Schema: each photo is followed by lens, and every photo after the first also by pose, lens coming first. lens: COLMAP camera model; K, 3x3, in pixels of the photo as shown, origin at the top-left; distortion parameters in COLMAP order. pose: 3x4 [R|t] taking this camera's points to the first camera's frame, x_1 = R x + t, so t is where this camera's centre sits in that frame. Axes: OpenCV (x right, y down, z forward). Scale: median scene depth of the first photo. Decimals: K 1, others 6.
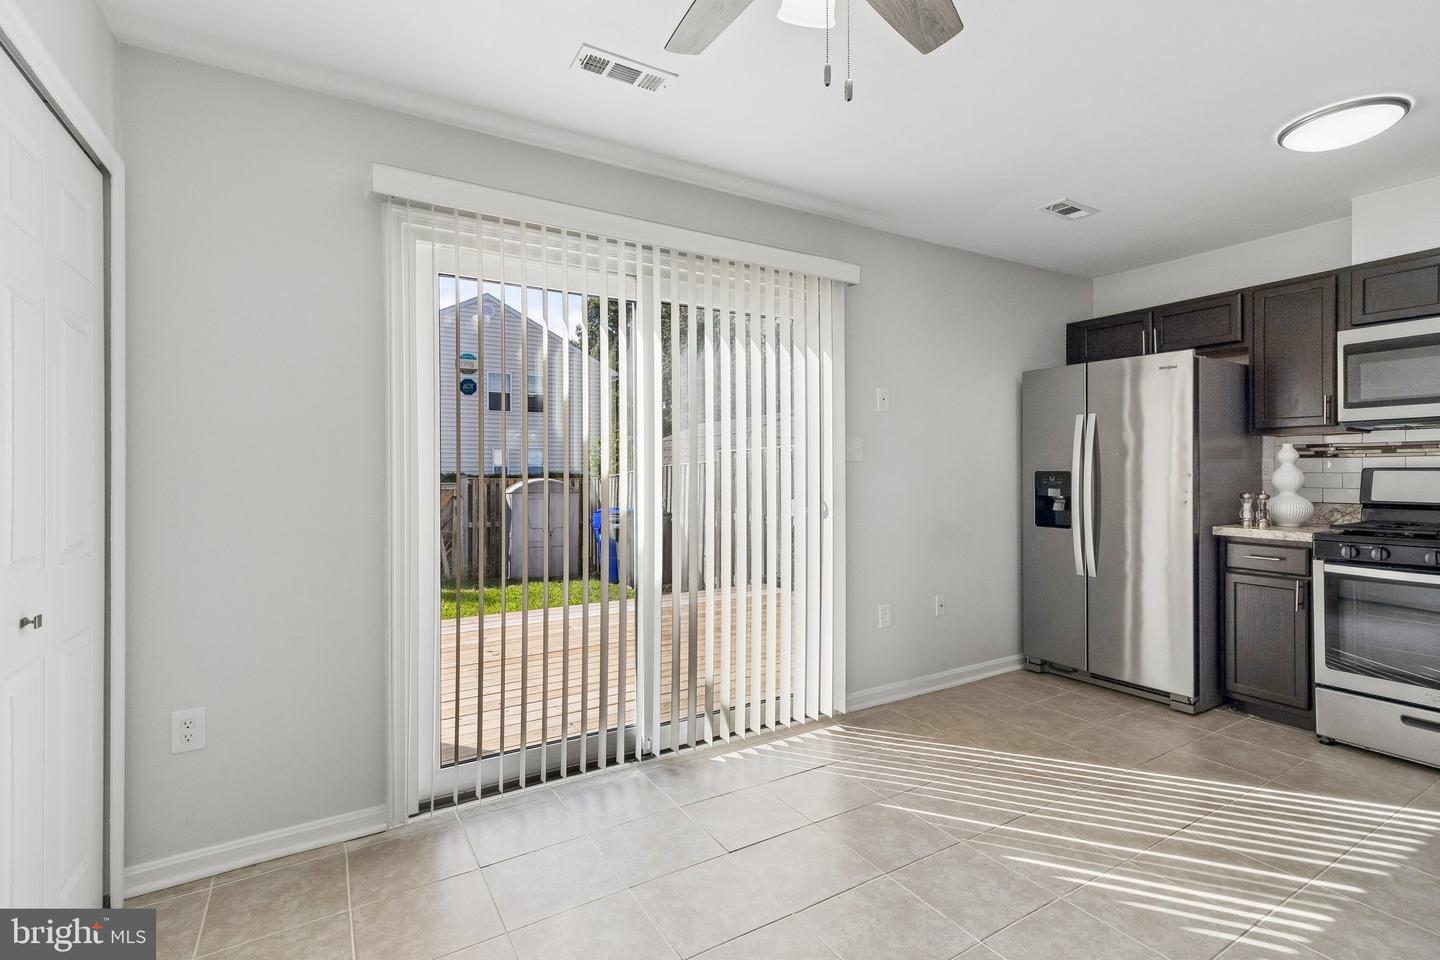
lens RADIAL K [[651.3, 0, 723.9], [0, 651.3, 470.4], [0, 0, 1]] dist [-0.000146, -0.000105]
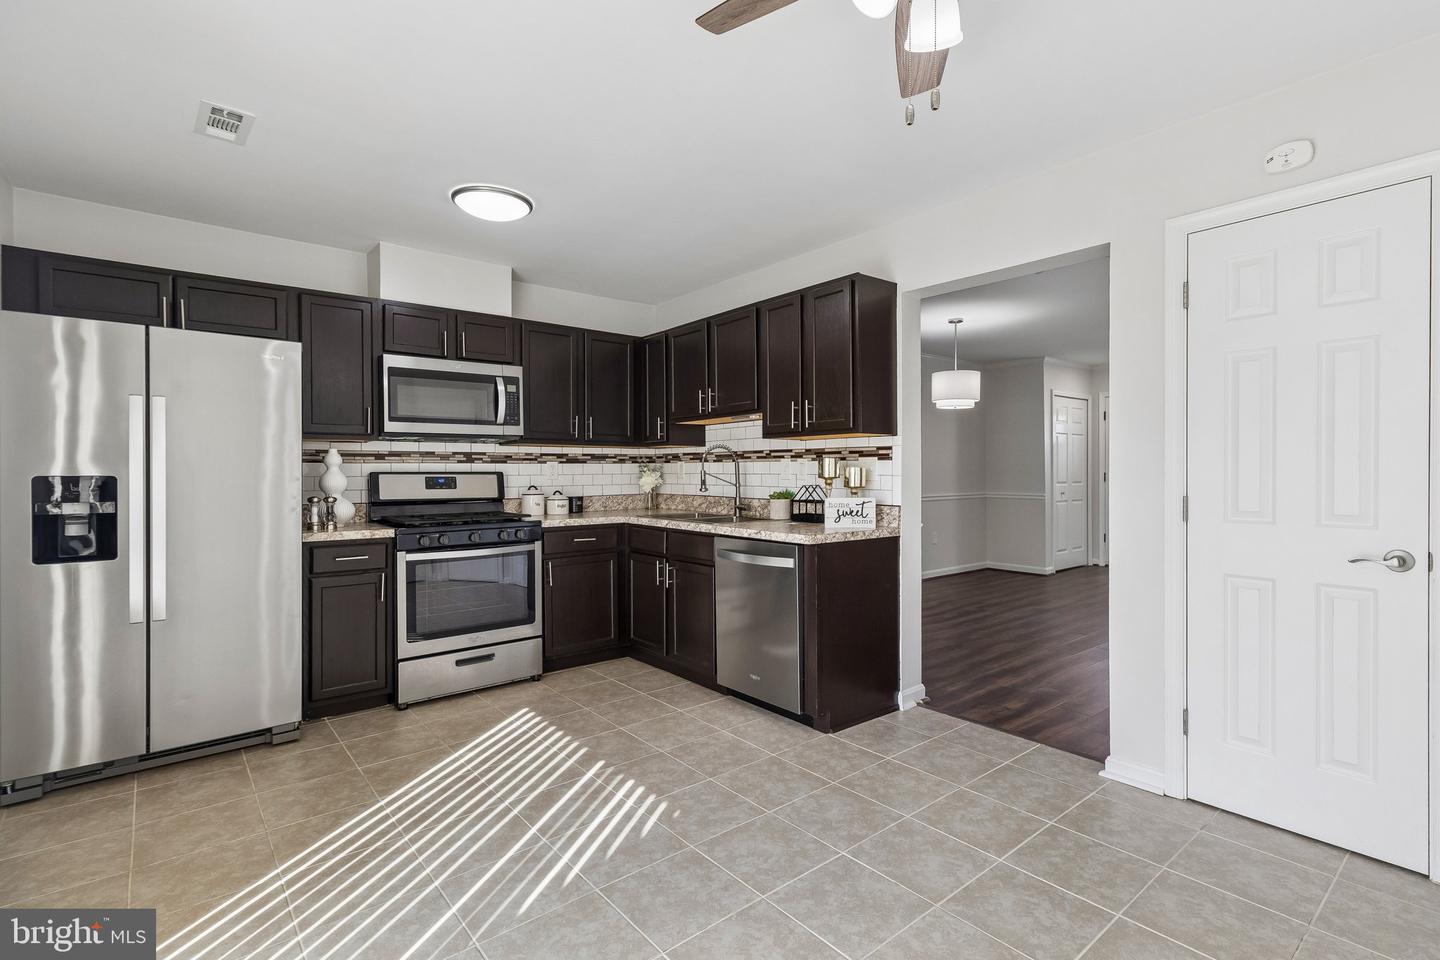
lens RADIAL K [[684.3, 0, 724.0], [0, 684.3, 475.3], [0, 0, 1]] dist [0.002843, 0.000235]
pose [[-0.149402, -0.000482, 0.988776, -0.360918], [0.003439, 0.999994, 0.001007, 0.003340], [-0.988771, 0.003551, -0.149399, 0.604493]]
